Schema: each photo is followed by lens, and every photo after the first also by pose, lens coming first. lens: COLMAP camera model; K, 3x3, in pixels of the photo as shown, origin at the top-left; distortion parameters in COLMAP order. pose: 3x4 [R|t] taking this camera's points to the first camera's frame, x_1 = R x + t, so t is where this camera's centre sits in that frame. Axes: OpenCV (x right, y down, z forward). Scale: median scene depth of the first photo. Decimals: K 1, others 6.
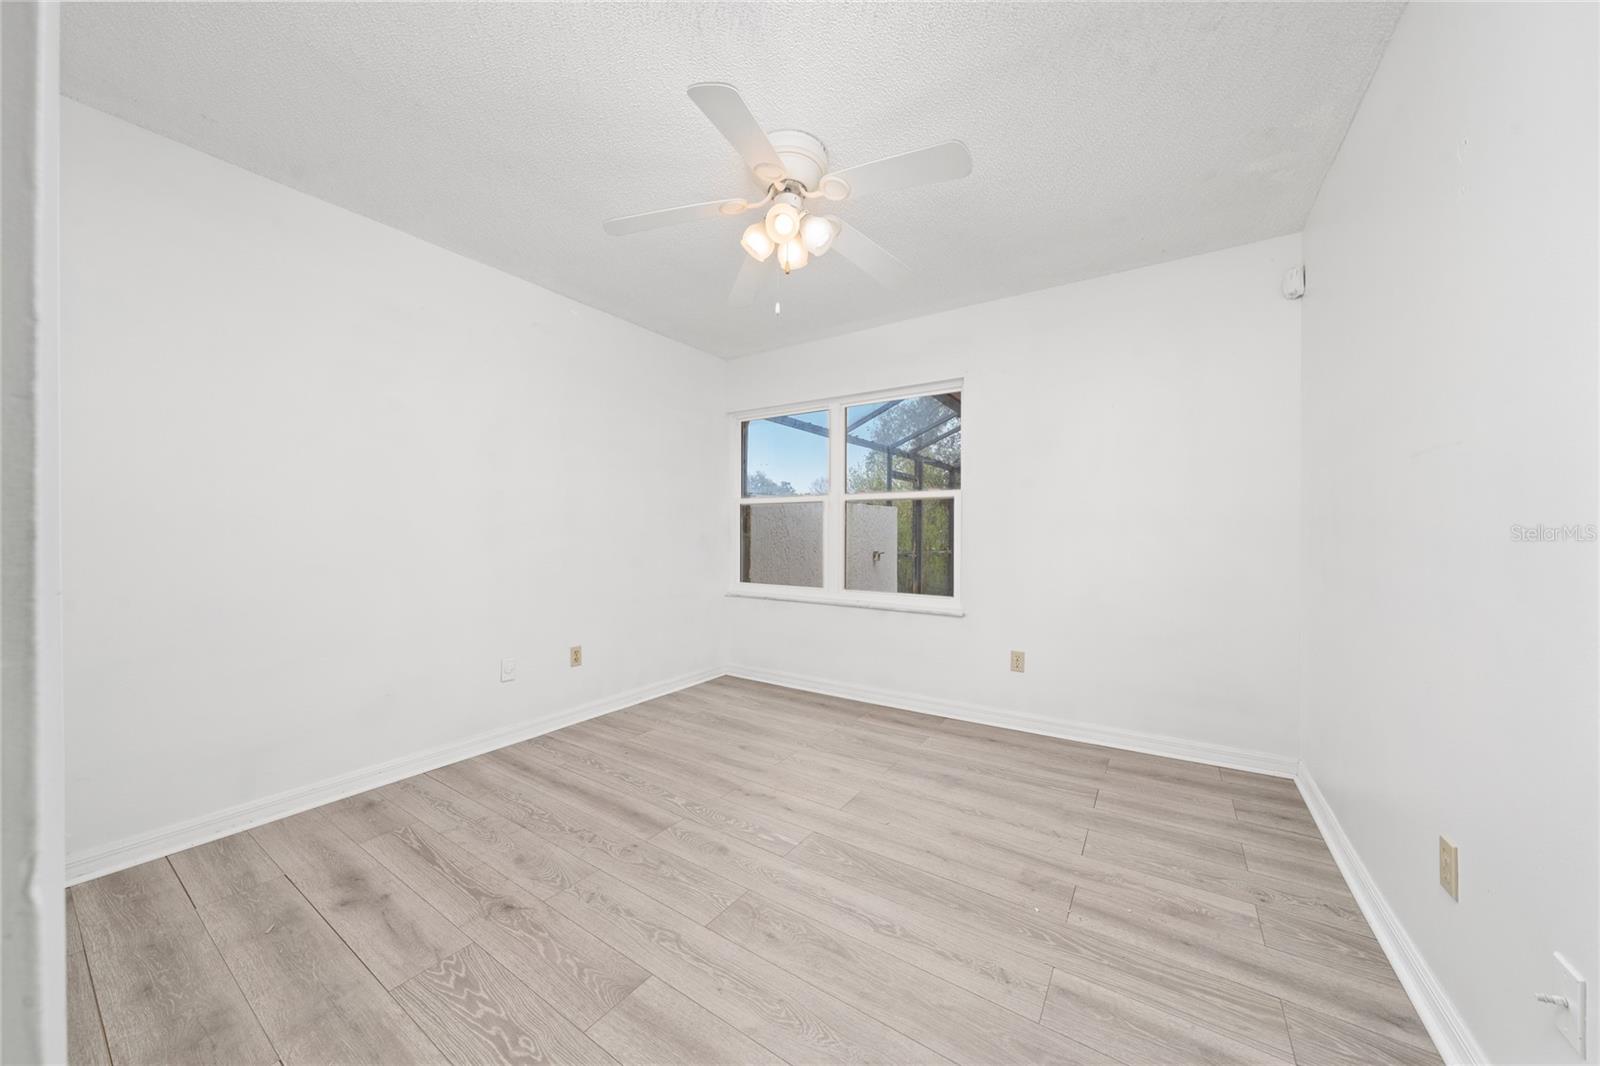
lens RADIAL K [[550.8, 0, 801.7], [0, 550.8, 541.0], [0, 0, 1]] dist [-0.000117, 0.000064]
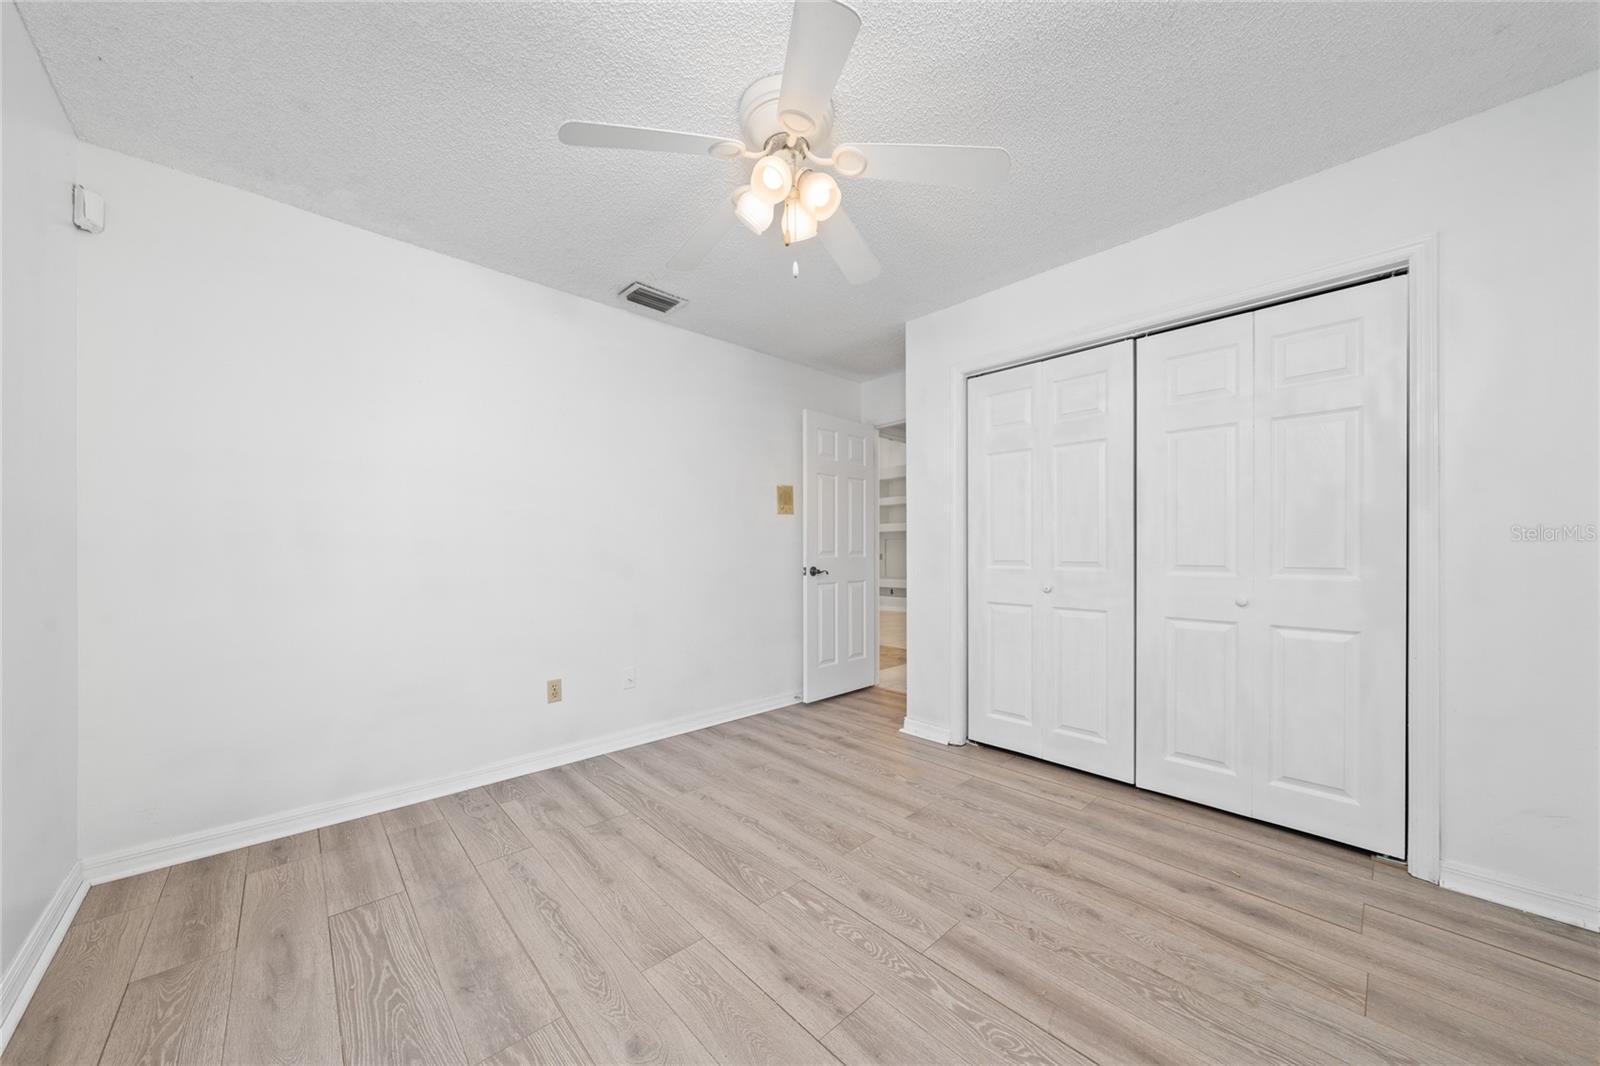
lens RADIAL K [[550.8, 0, 801.7], [0, 550.8, 541.0], [0, 0, 1]] dist [-0.000117, 0.000064]
pose [[-0.974264, 0.006787, 0.225307, -0.248604], [0.005230, 0.999958, -0.007509, -0.018591], [-0.225349, -0.006137, -0.974259, 1.904027]]
